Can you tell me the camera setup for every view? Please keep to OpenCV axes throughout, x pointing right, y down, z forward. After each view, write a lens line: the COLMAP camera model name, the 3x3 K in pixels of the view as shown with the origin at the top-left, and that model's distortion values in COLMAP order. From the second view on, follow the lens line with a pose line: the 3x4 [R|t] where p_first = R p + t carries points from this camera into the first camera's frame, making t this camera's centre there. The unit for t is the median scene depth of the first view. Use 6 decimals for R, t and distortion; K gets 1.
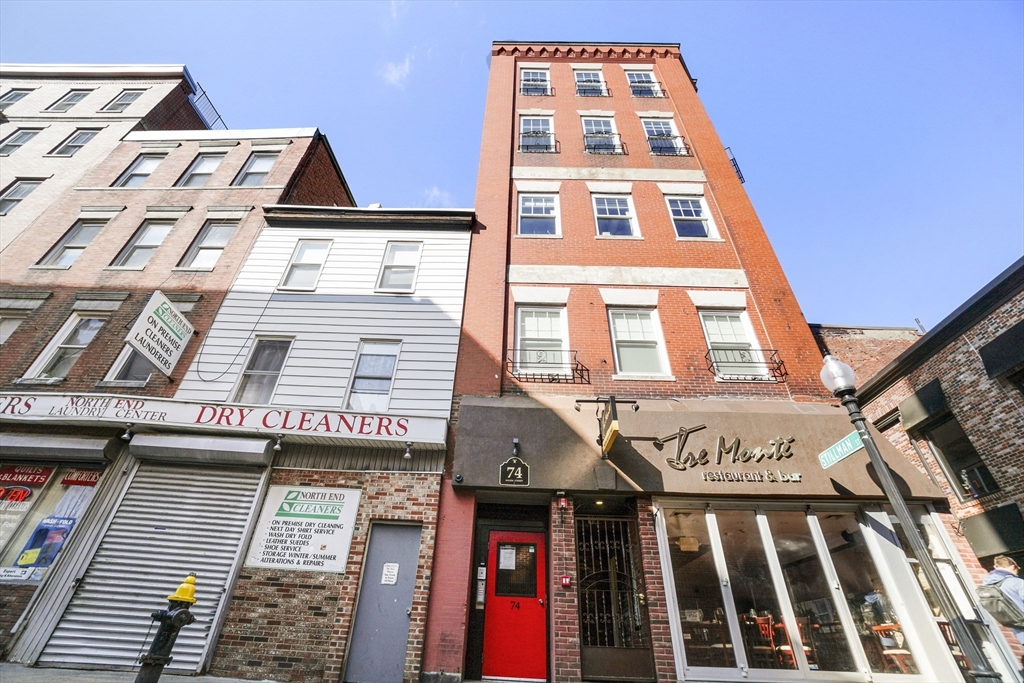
lens RADIAL K [[453.0, 0, 501.5], [0, 453.0, 340.4], [0, 0, 1]] dist [-0.064127, 0.023832]
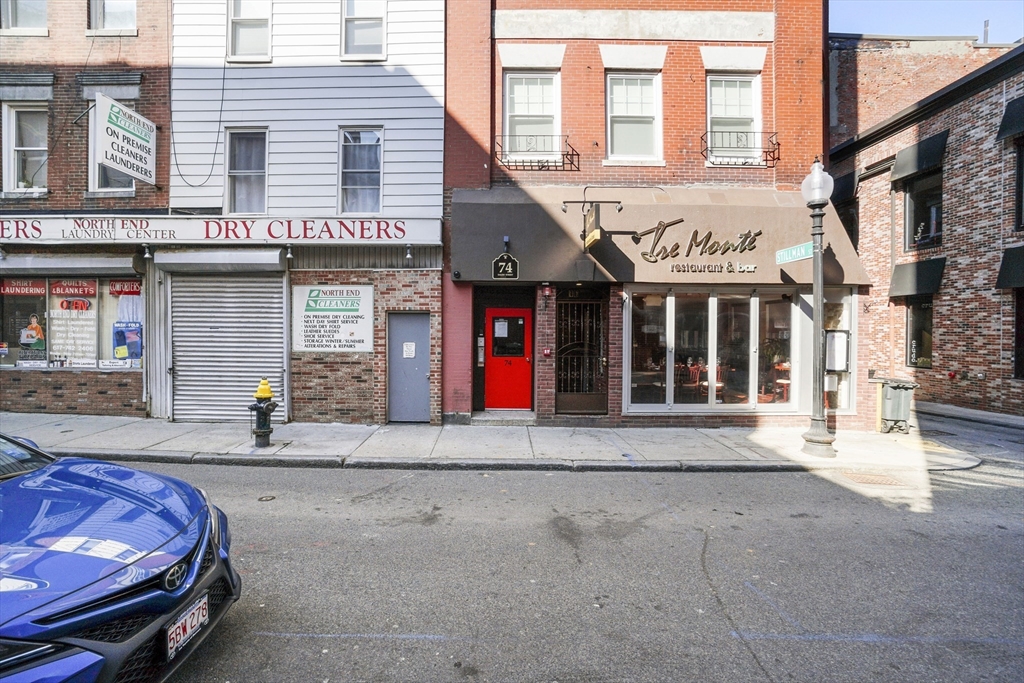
lens RADIAL K [[453.0, 0, 501.5], [0, 453.0, 340.4], [0, 0, 1]] dist [-0.064127, 0.023832]
pose [[0.999413, -0.033740, 0.005989, 0.005696], [0.023230, 0.795563, 0.605426, -0.242825], [-0.025192, -0.604931, 0.795879, -0.015996]]
